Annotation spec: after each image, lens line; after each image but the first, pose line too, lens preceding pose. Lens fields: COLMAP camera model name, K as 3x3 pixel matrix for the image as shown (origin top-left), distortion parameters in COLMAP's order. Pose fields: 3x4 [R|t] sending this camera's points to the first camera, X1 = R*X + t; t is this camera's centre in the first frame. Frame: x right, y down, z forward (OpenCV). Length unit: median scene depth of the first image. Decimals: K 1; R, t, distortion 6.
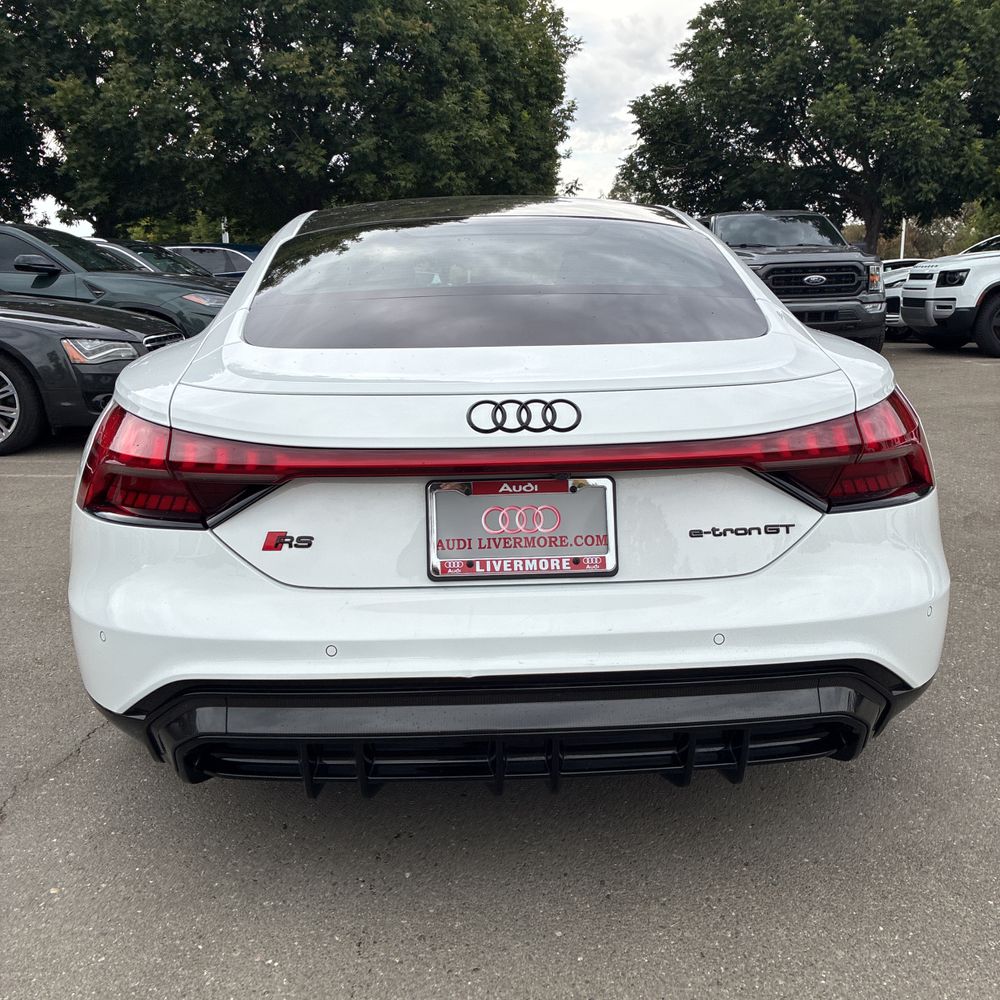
lens RADIAL K [[1014.6, 0, 499.3], [0, 1014.6, 494.8], [0, 0, 1]] dist [0.019025, 0.000000]
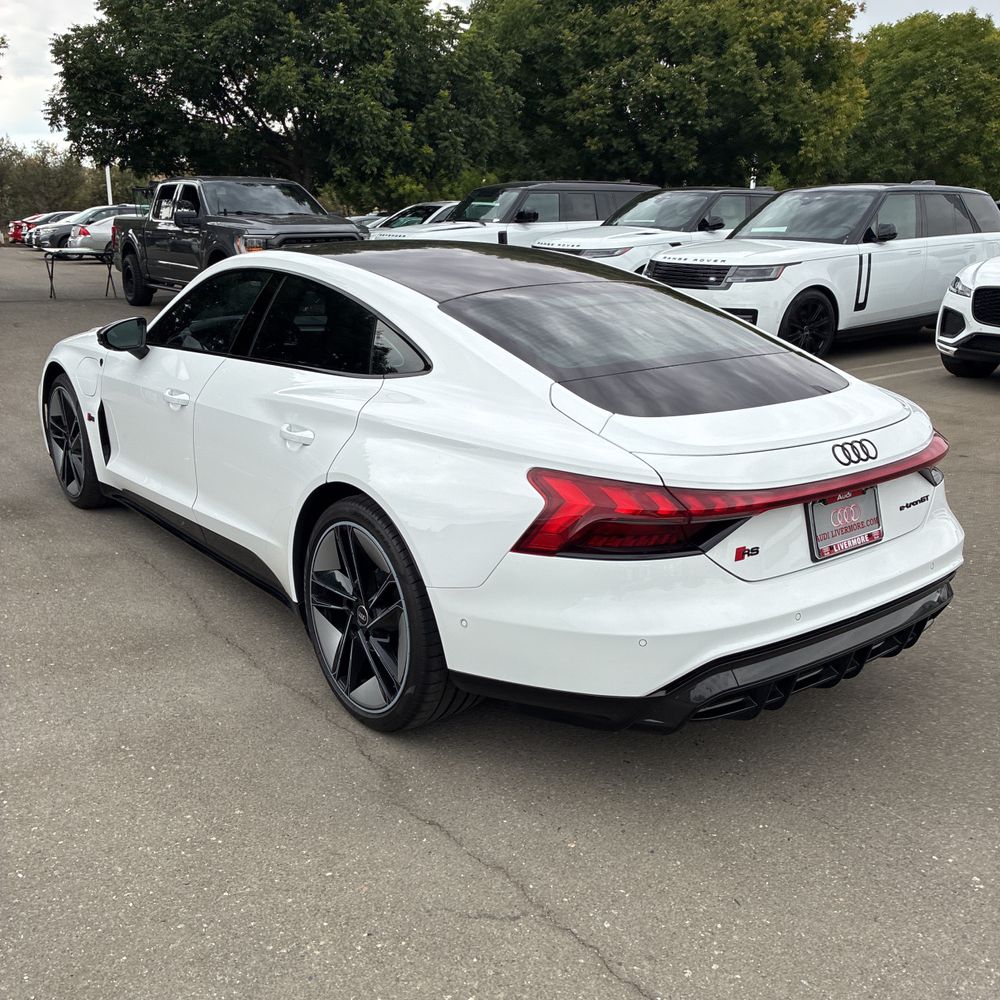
lens RADIAL K [[1014.6, 0, 493.5], [0, 1014.6, 492.4], [0, 0, 1]] dist [0.019025, 0.000000]
pose [[0.807764, -0.132496, 0.574423, -0.188185], [0.099165, 0.991069, 0.089152, -0.029329], [-0.581105, -0.015051, 0.813689, 0.001532]]
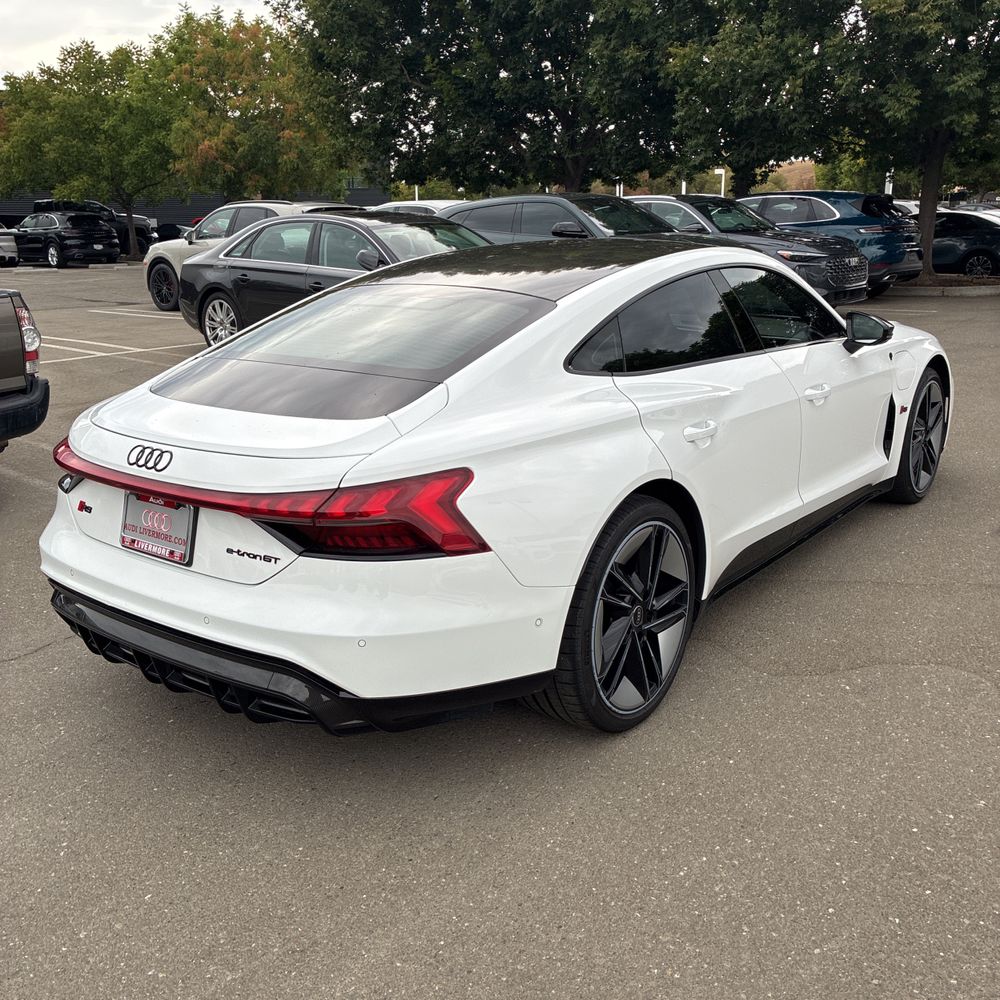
lens RADIAL K [[1014.6, 0, 504.4], [0, 1014.6, 506.9], [0, 0, 1]] dist [0.019025, 0.000000]
pose [[0.766337, 0.176540, -0.617706, 0.200394], [-0.121362, 0.983972, 0.130654, -0.038252], [0.630871, -0.025159, 0.775480, 0.013130]]
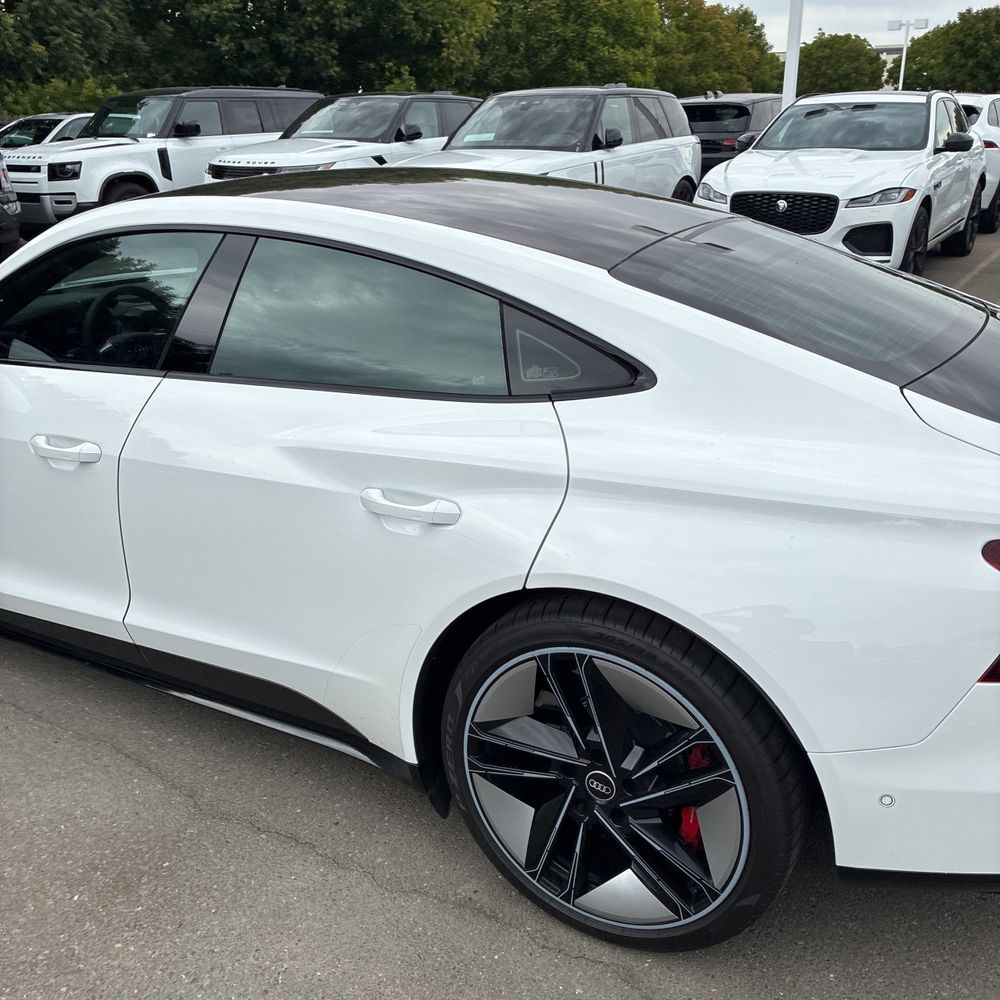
lens RADIAL K [[1014.6, 0, 498.8], [0, 1014.6, 508.8], [0, 0, 1]] dist [0.019025, 0.000000]
pose [[0.524378, -0.292642, 0.799618, -0.195323], [0.179462, 0.955975, 0.232177, -0.057757], [-0.832359, 0.021753, 0.553810, 0.135896]]
